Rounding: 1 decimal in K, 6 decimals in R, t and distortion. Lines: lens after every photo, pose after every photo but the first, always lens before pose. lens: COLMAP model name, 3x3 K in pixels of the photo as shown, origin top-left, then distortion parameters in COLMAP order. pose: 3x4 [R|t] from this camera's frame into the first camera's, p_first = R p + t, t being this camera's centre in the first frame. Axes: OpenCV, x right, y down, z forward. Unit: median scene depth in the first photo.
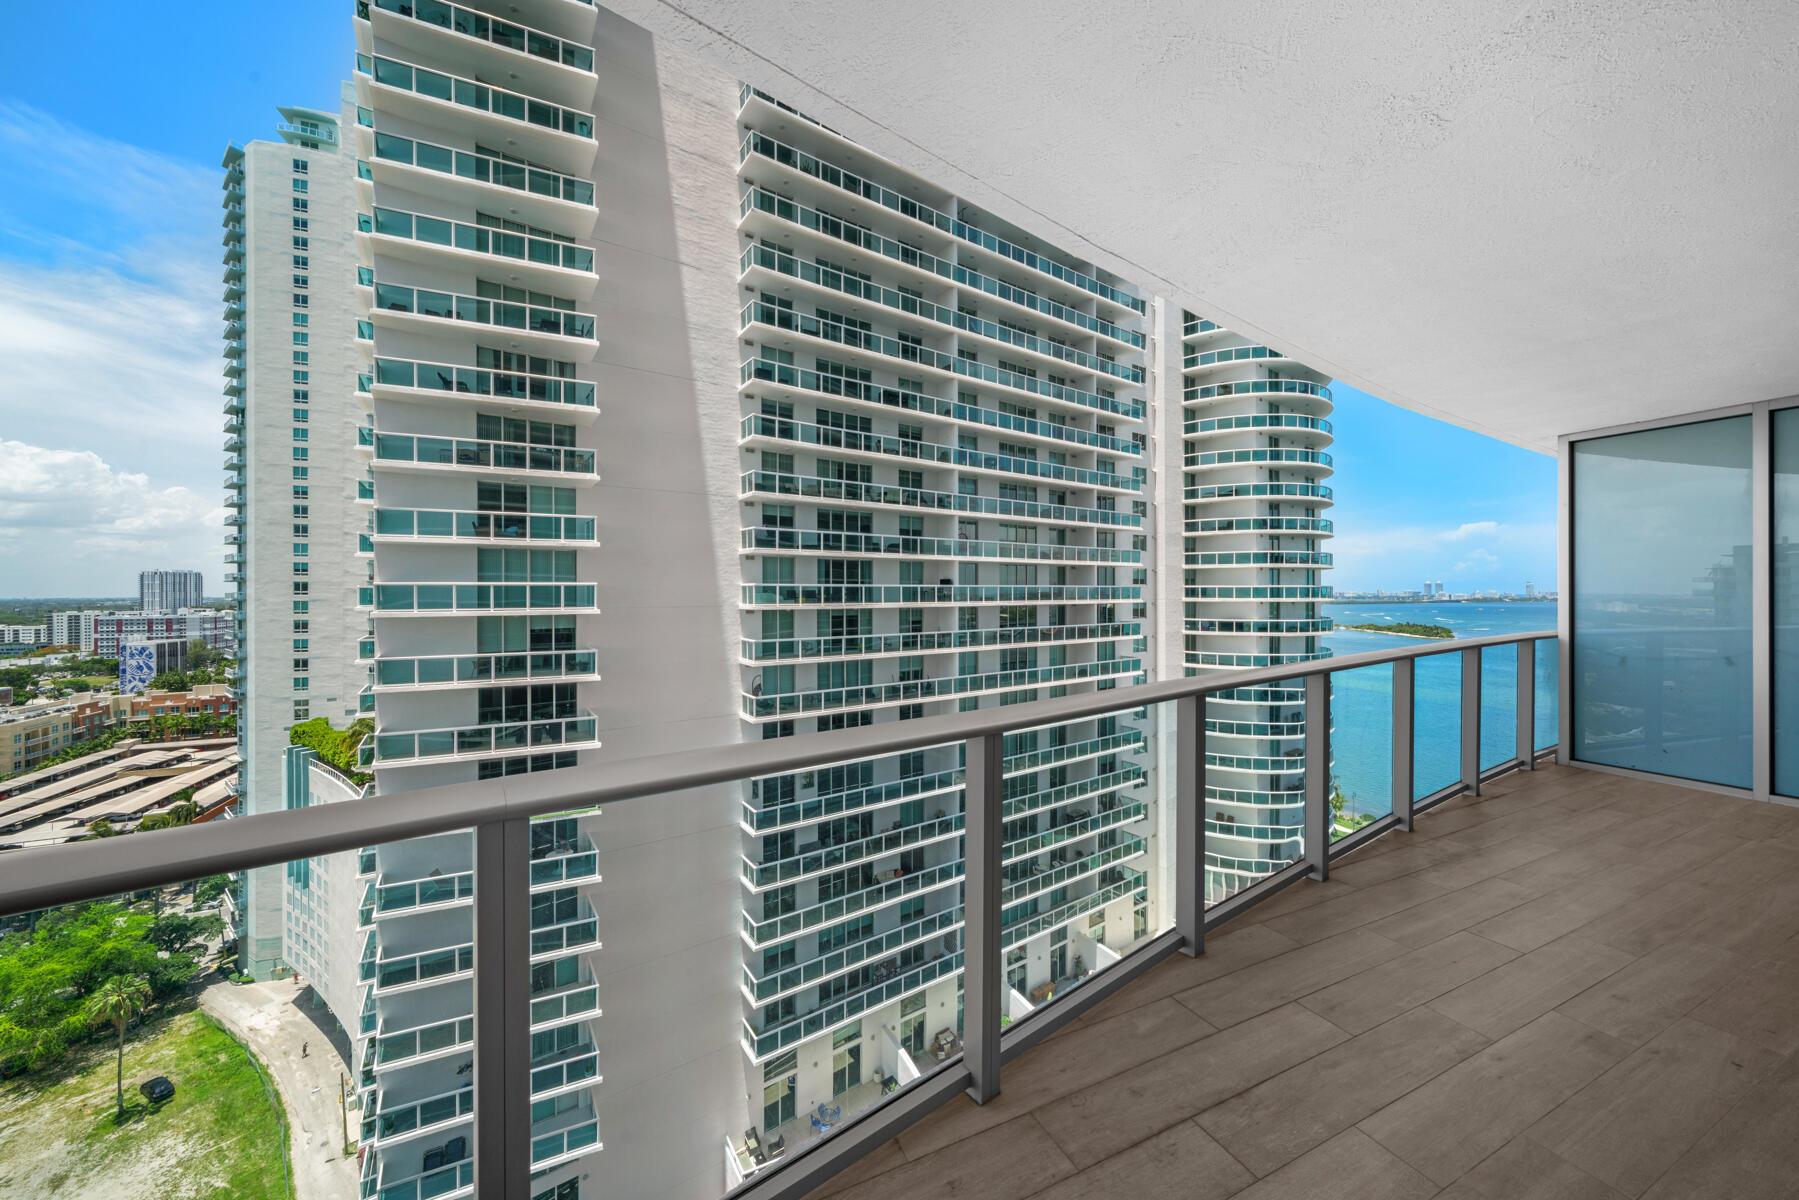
lens RADIAL K [[622.7, 0, 895.5], [0, 622.7, 591.6], [0, 0, 1]] dist [-0.000872, 0.000027]
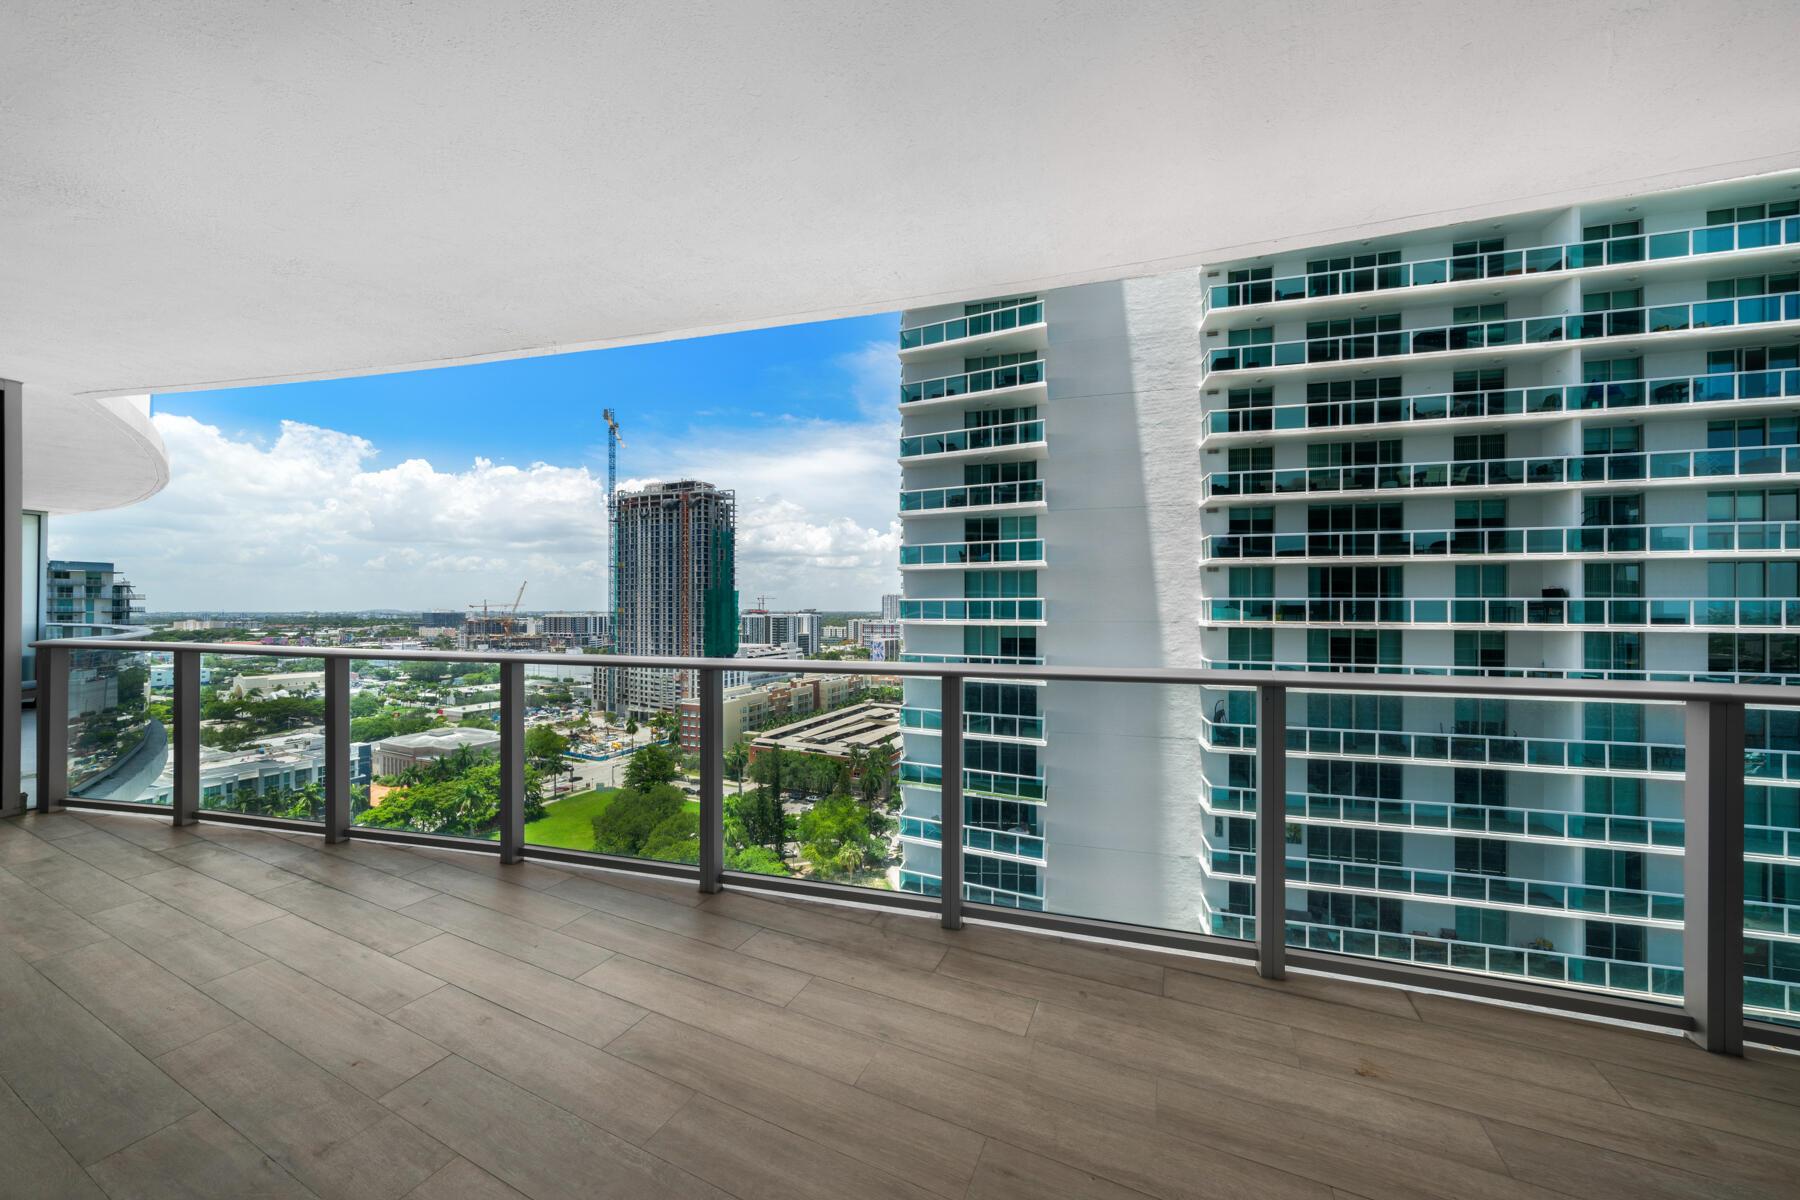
lens RADIAL K [[619.2, 0, 893.9], [0, 619.2, 605.4], [0, 0, 1]] dist [-0.001294, -0.000161]
pose [[0.644942, 0.000111, -0.764232, 0.145494], [-0.004633, 0.999982, -0.003764, 0.003494], [0.764218, 0.005968, 0.644931, 0.056935]]
